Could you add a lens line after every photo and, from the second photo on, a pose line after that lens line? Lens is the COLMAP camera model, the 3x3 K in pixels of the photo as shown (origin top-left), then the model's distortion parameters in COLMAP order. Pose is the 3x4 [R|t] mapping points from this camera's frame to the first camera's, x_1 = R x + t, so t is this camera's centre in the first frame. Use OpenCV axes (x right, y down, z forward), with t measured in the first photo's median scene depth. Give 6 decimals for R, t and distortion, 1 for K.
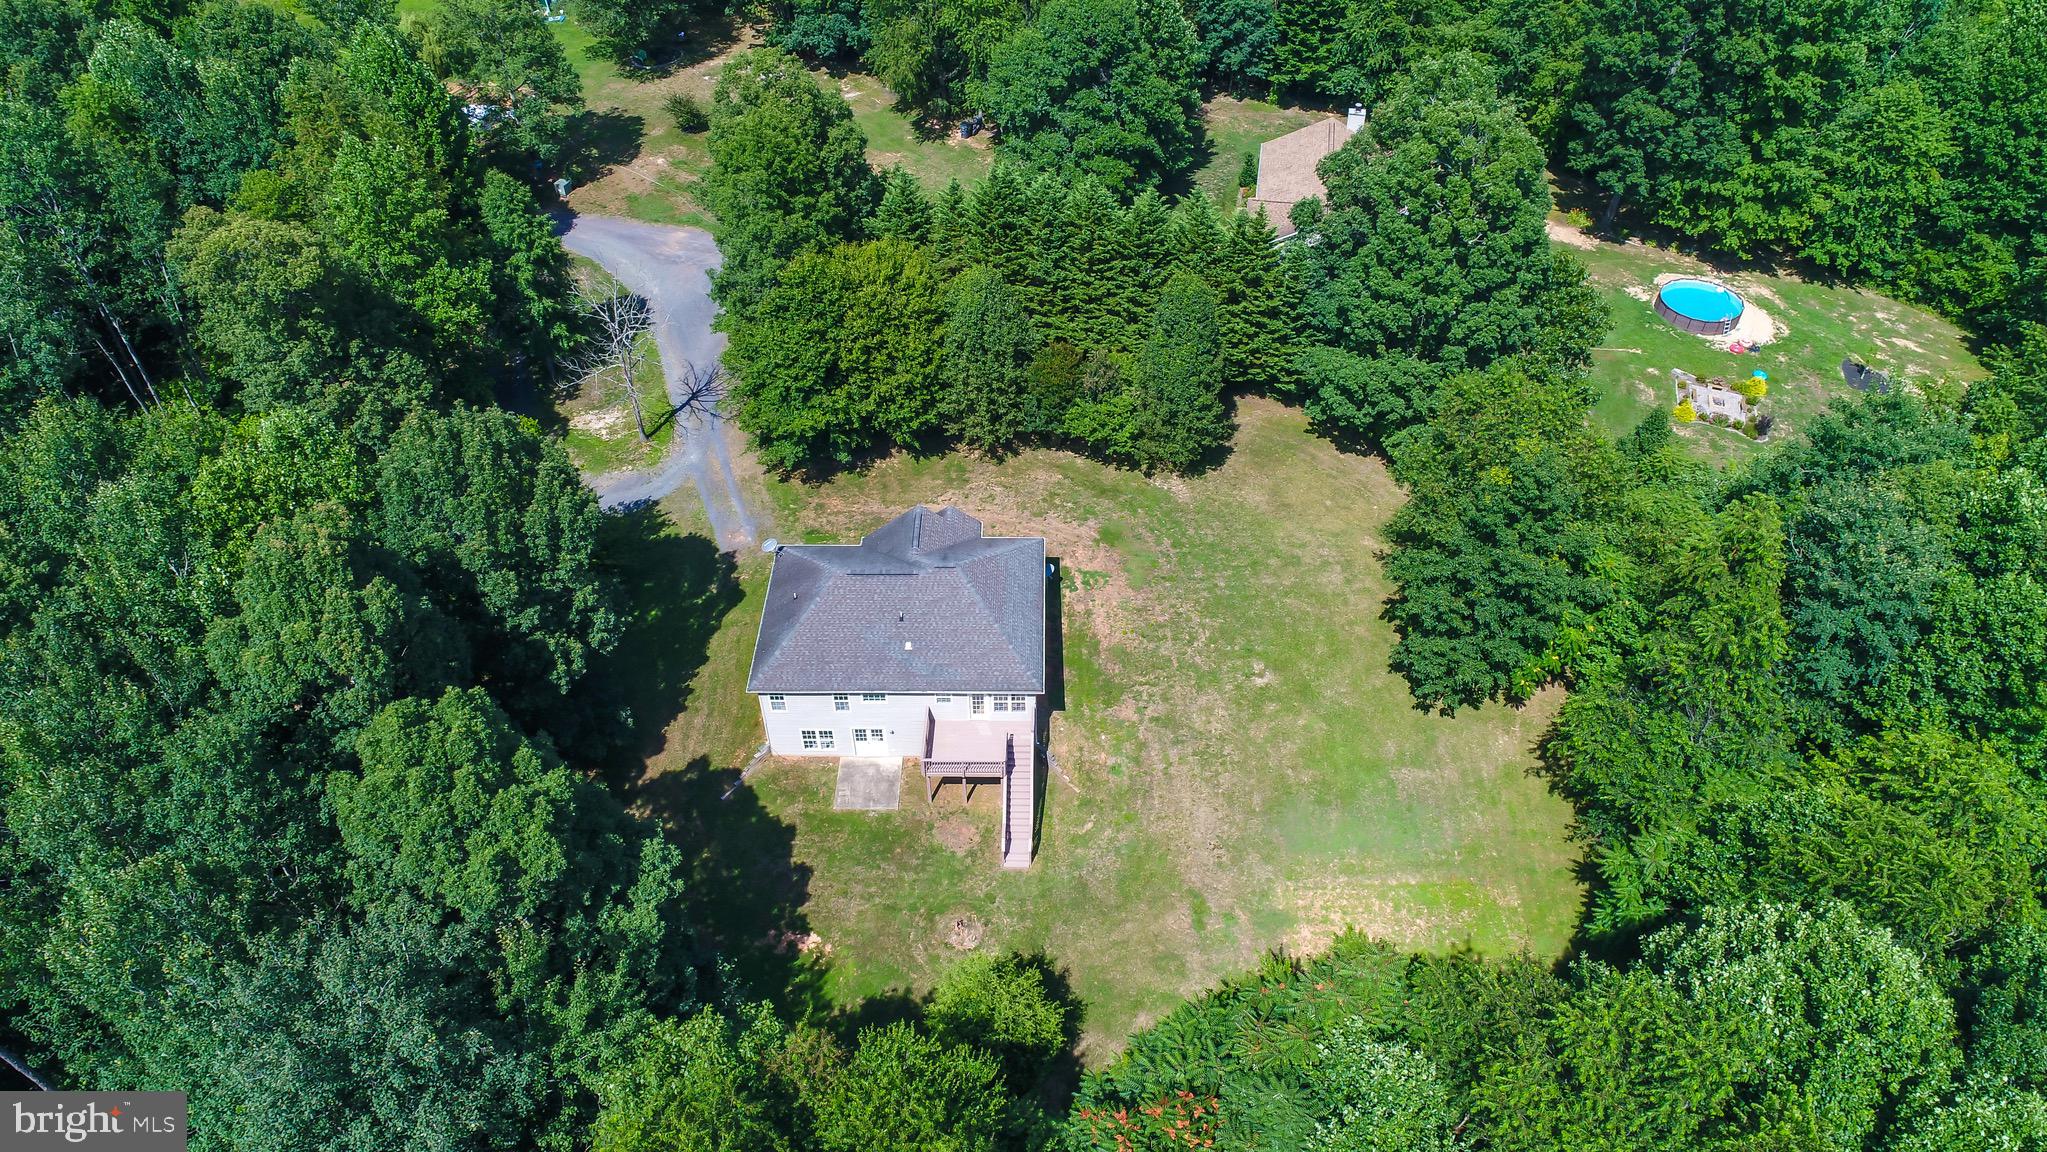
lens RADIAL K [[1378.9, 0, 1023.5], [0, 1378.9, 576.0], [0, 0, 1]] dist [0.008101, -0.000289]
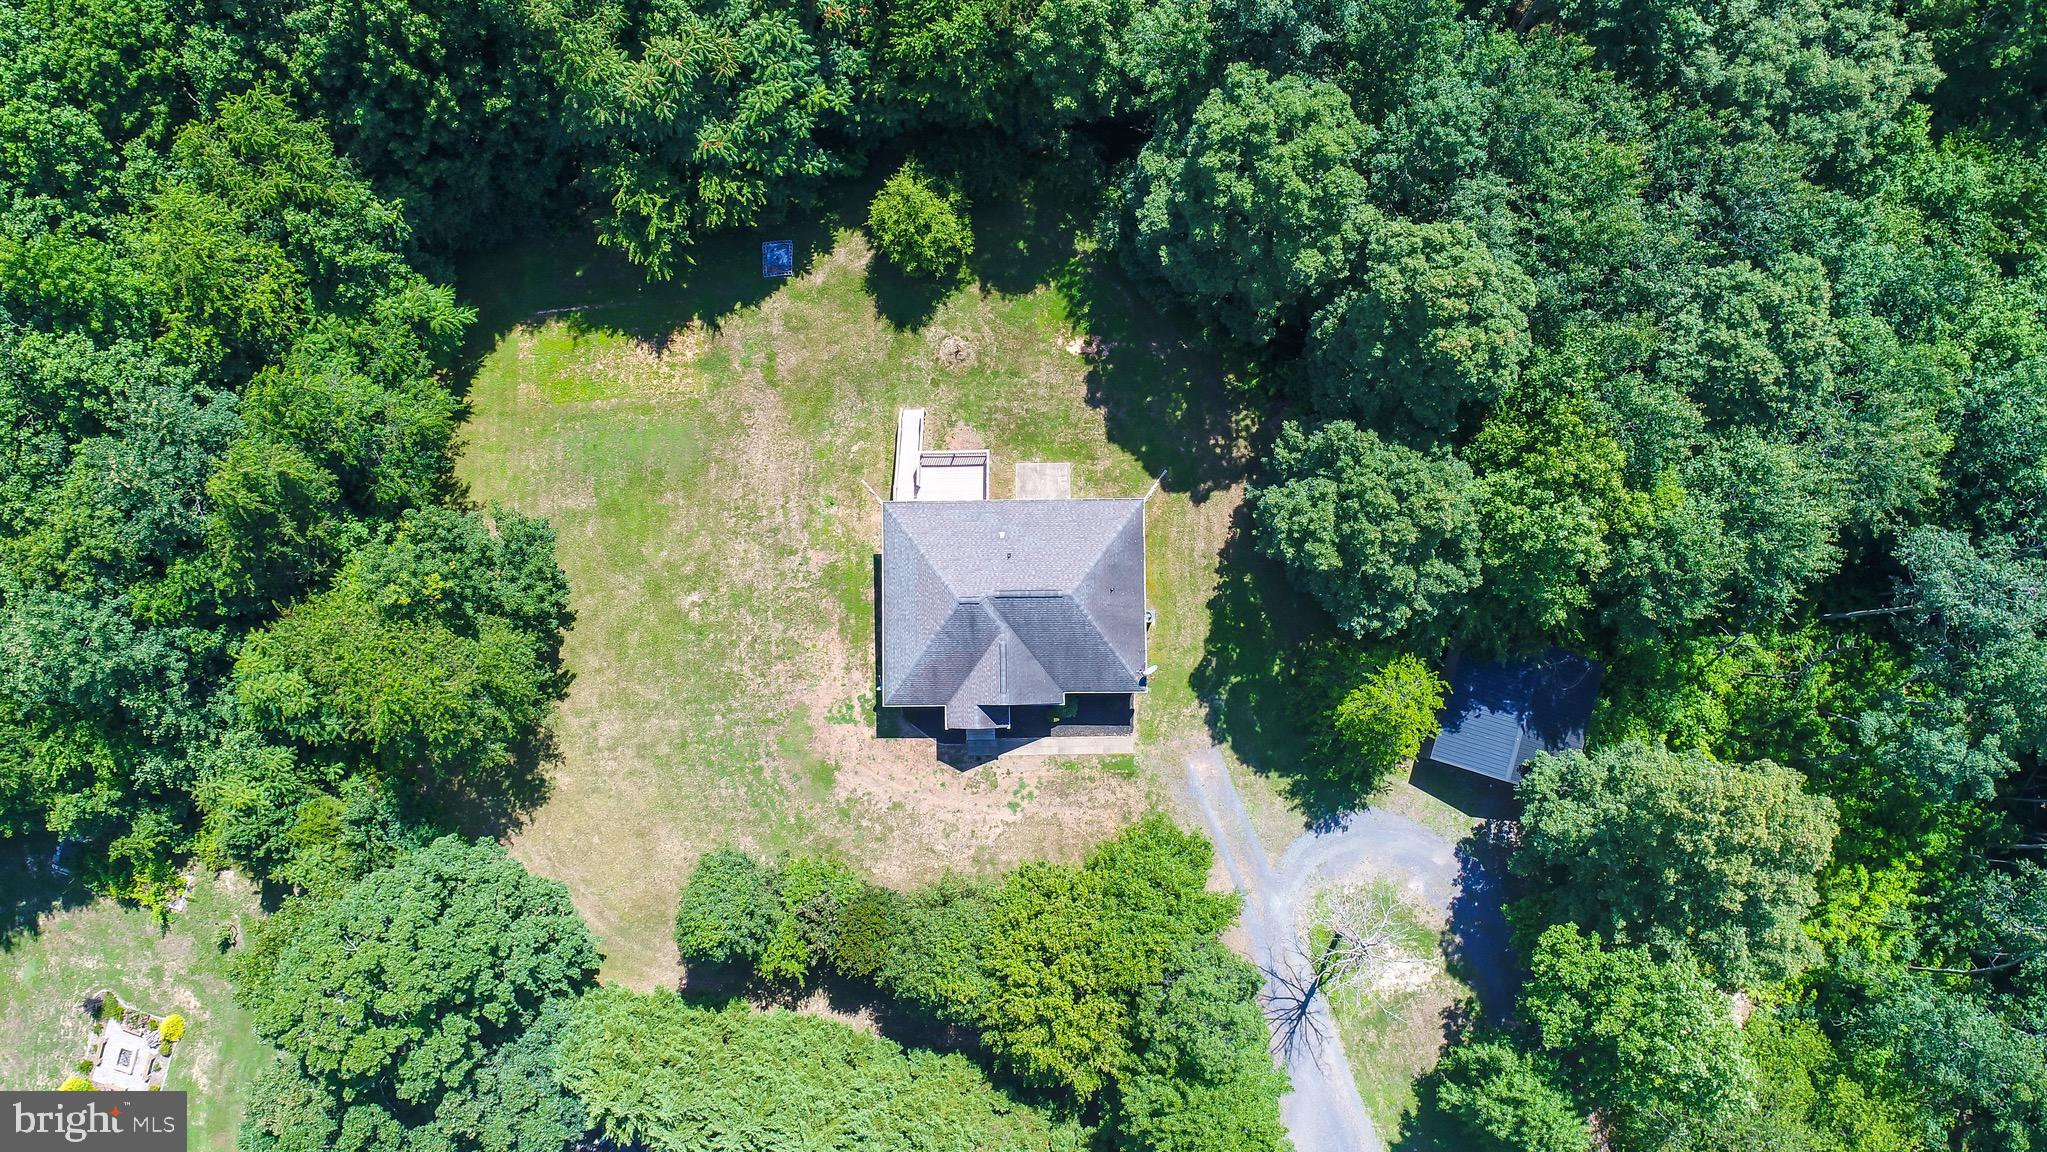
lens RADIAL K [[1479.7, 0, 1006.5], [0, 1479.7, 597.0], [0, 0, 1]] dist [-0.005204, 0.008559]
pose [[-0.998542, 0.026020, 0.047292, -0.134262], [0.018472, -0.658513, 0.752342, -0.824373], [0.050719, 0.752119, 0.657073, 0.249461]]
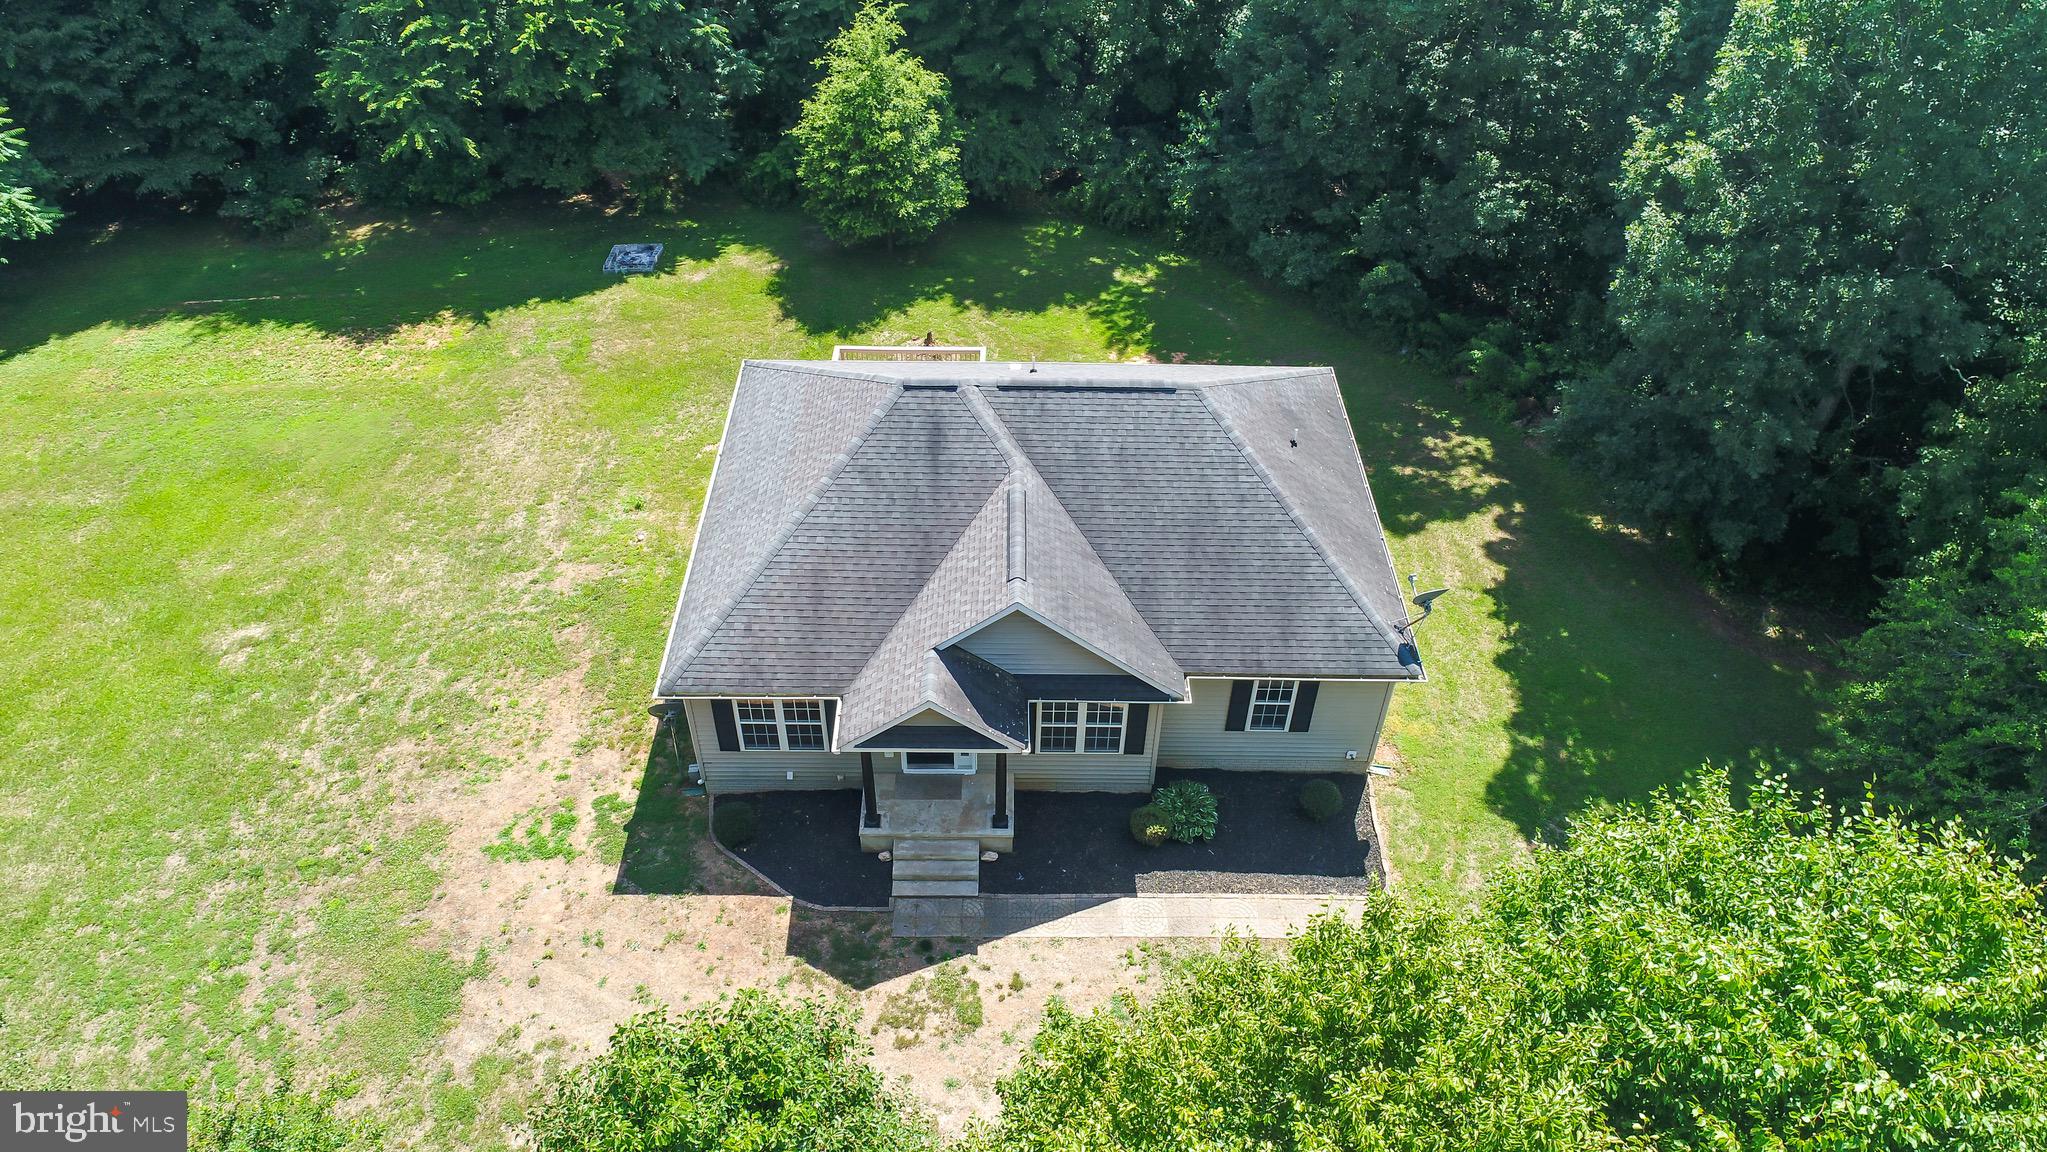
lens RADIAL K [[1342.0, 0, 994.9], [0, 1342.0, 576.5], [0, 0, 1]] dist [0.009143, 0.002583]
pose [[-0.999903, 0.009981, -0.009698, -0.069020], [-0.008953, 0.072134, 0.997355, -0.378013], [0.010654, 0.997345, -0.072038, 1.046588]]
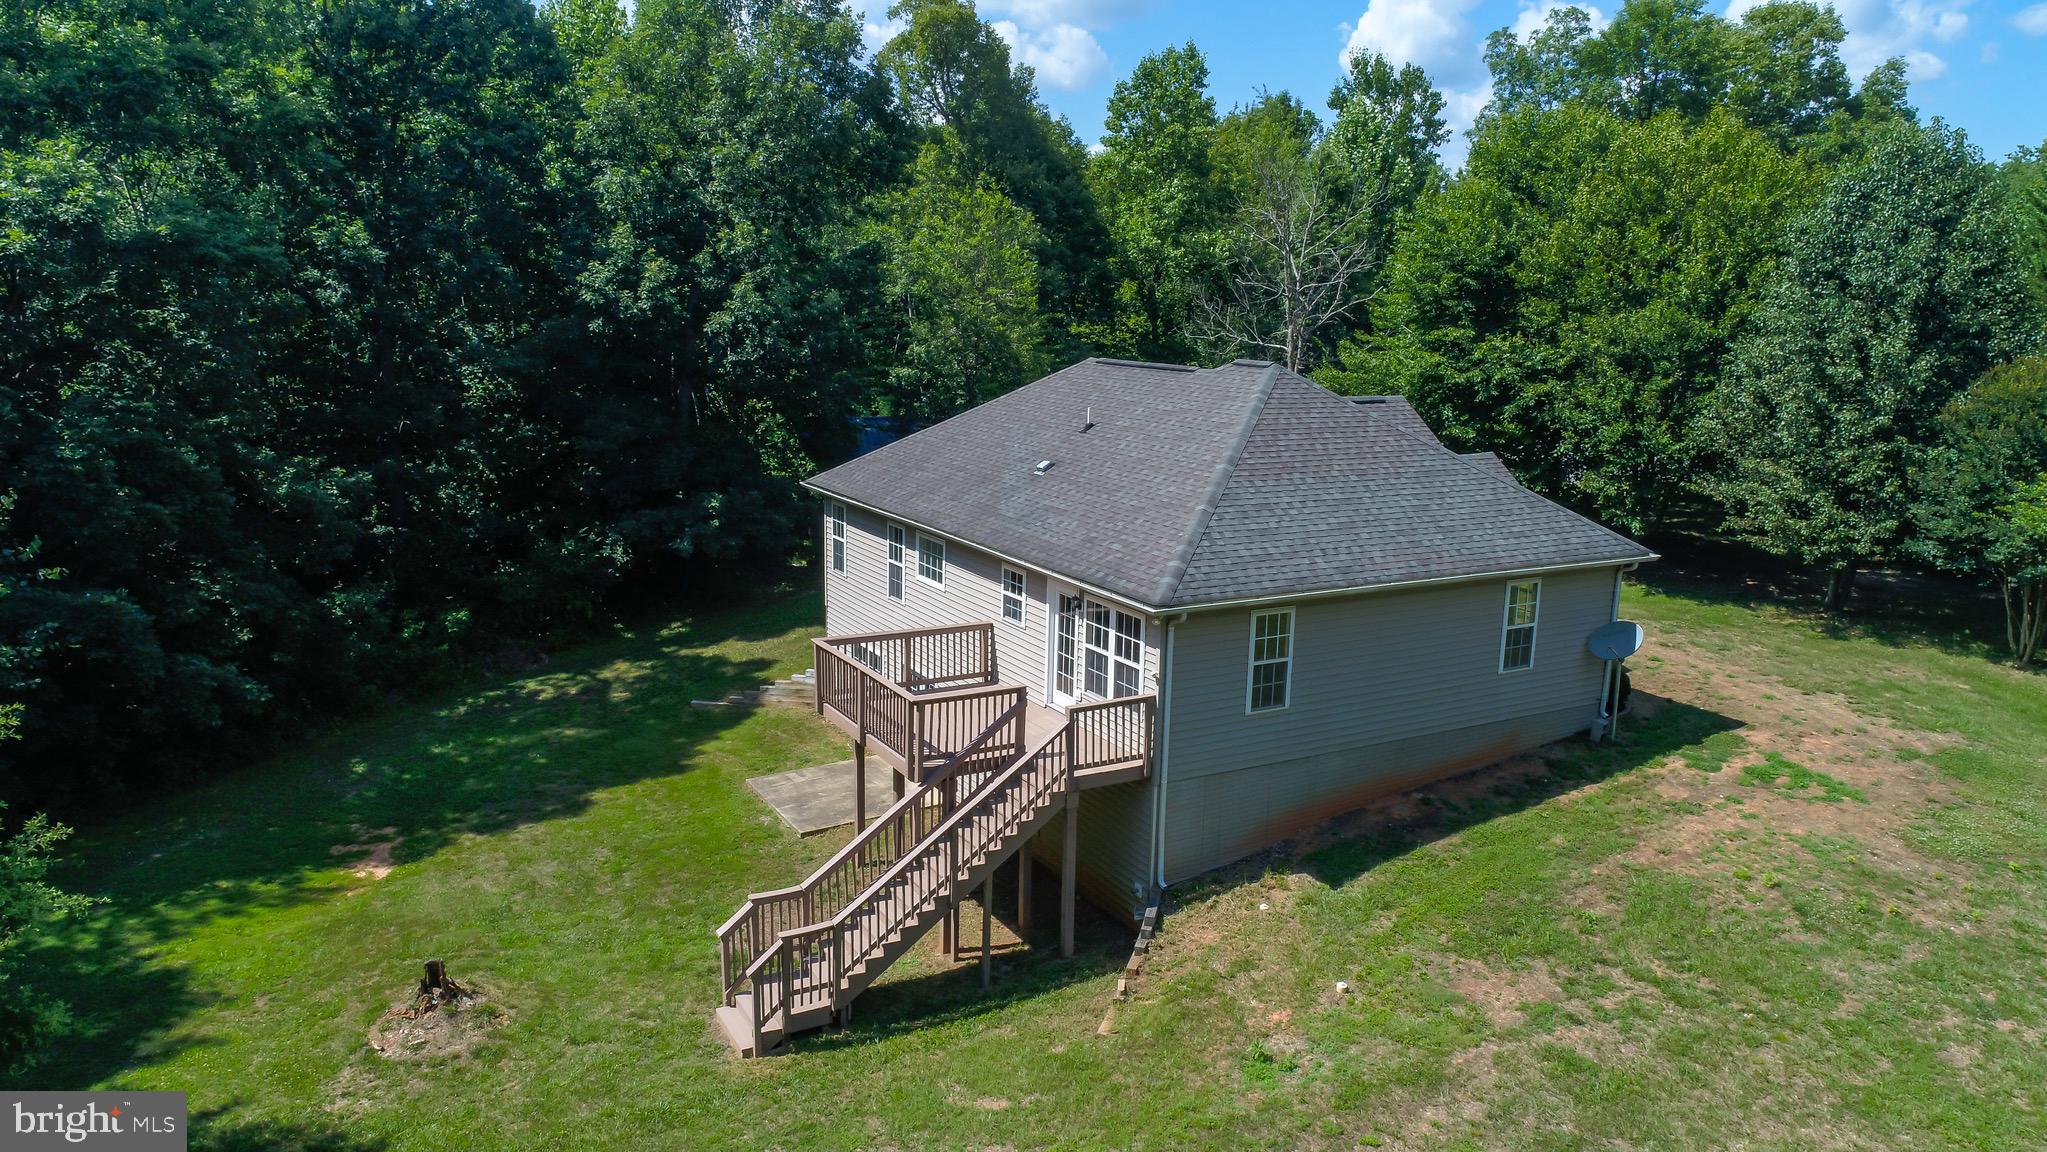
lens RADIAL K [[1331.6, 0, 1031.6], [0, 1331.6, 650.5], [0, 0, 1]] dist [0.019678, 0.000301]
pose [[0.504866, 0.237460, -0.829894, 0.224936], [-0.614453, 0.774113, -0.152303, 0.142091], [0.606266, 0.586823, 0.536731, 0.783767]]
